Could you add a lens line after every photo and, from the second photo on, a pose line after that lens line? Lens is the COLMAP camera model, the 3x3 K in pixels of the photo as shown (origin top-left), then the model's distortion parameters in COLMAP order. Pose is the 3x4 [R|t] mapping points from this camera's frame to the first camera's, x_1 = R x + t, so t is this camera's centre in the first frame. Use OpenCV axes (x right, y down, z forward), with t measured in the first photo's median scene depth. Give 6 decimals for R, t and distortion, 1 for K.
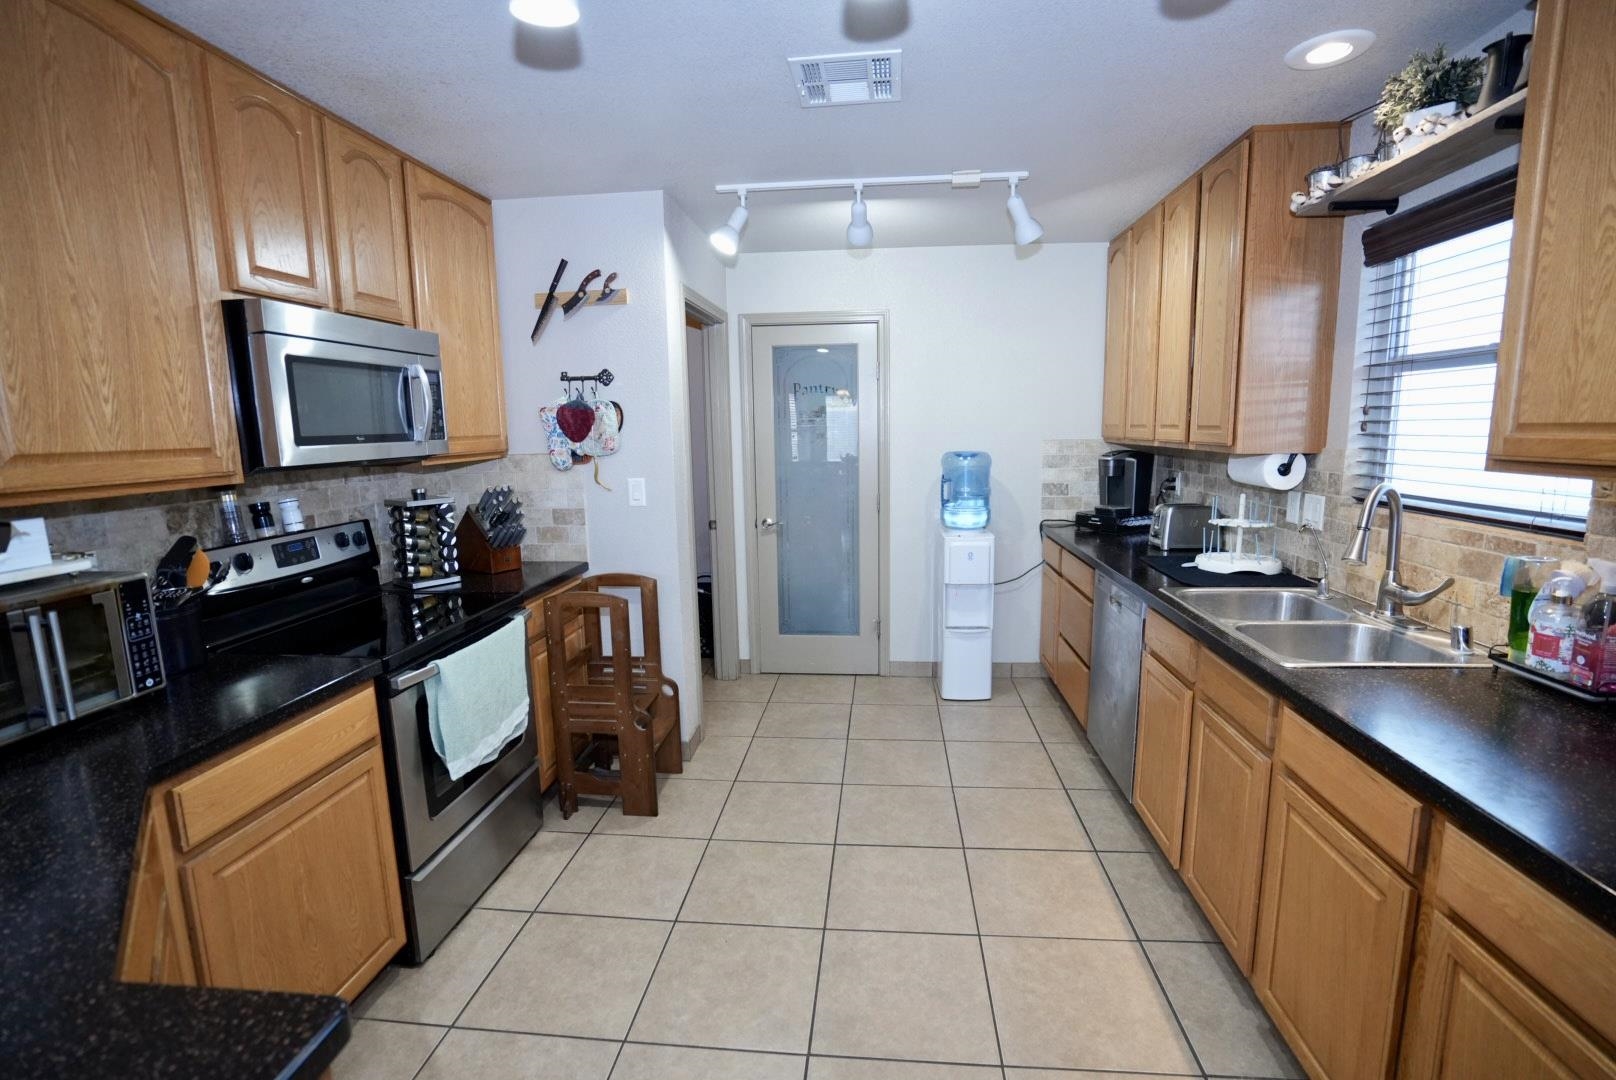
lens RADIAL K [[739.0, 0, 808.0], [0, 739.0, 540.0], [0, 0, 1]] dist [-0.059932, 0.022984]
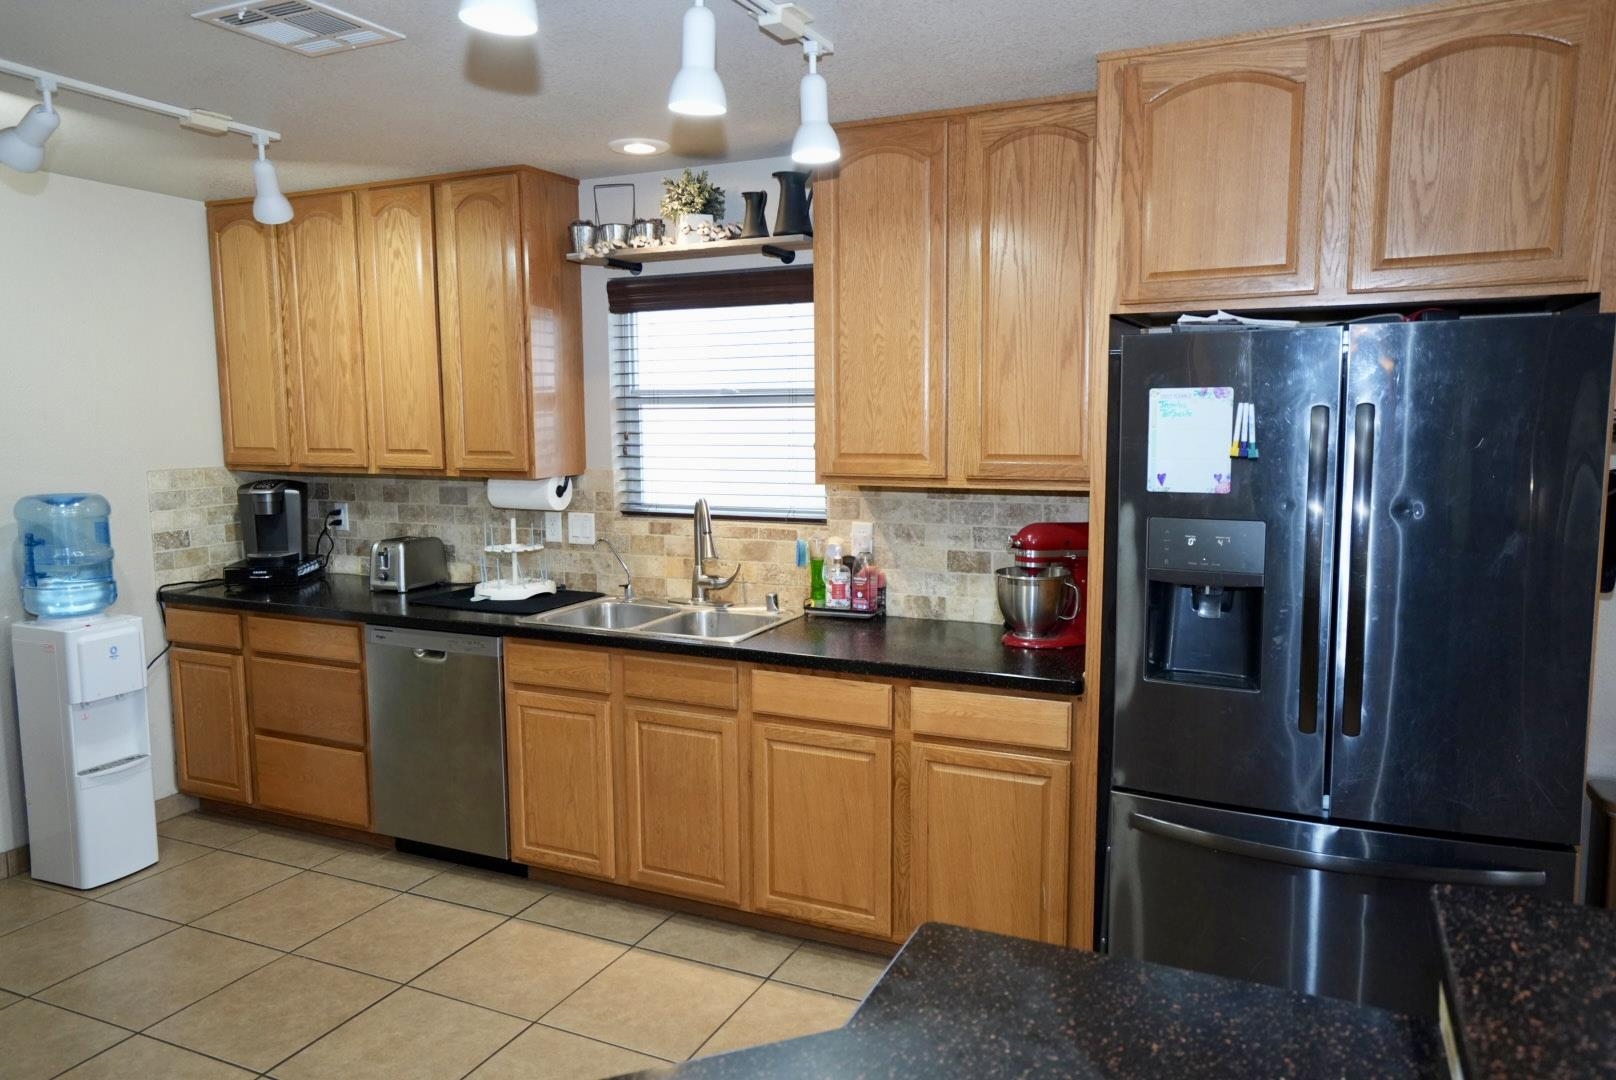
lens RADIAL K [[1110.8, 0, 808.0], [0, 1110.8, 540.0], [0, 0, 1]] dist [-0.009431, 0.040655]
pose [[0.337422, -0.095037, 0.936544, -0.718567], [0.145047, 0.988258, 0.048027, -0.051485], [-0.930112, 0.119638, 0.347245, 0.109661]]
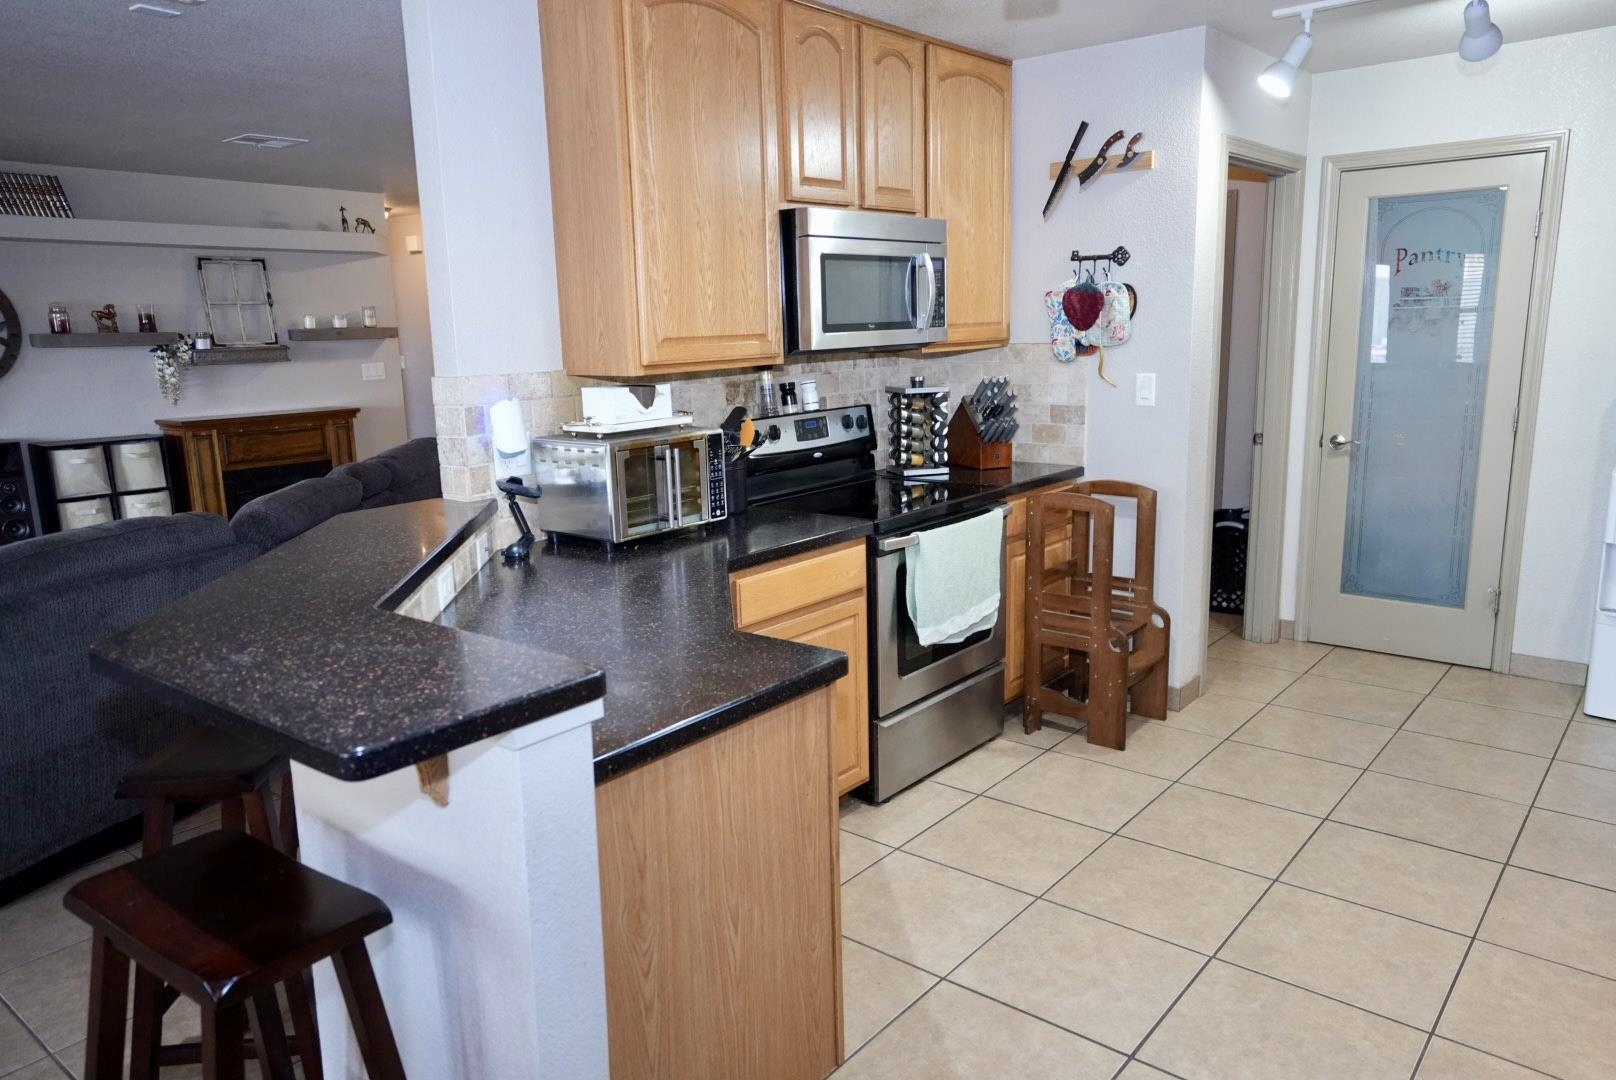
lens RADIAL K [[1110.8, 0, 808.0], [0, 1110.8, 540.0], [0, 0, 1]] dist [-0.009431, 0.040655]
pose [[0.828990, 0.107230, -0.548887, 0.208590], [-0.075411, 0.993916, 0.080278, 0.043172], [0.554156, -0.025158, 0.832033, -0.370250]]
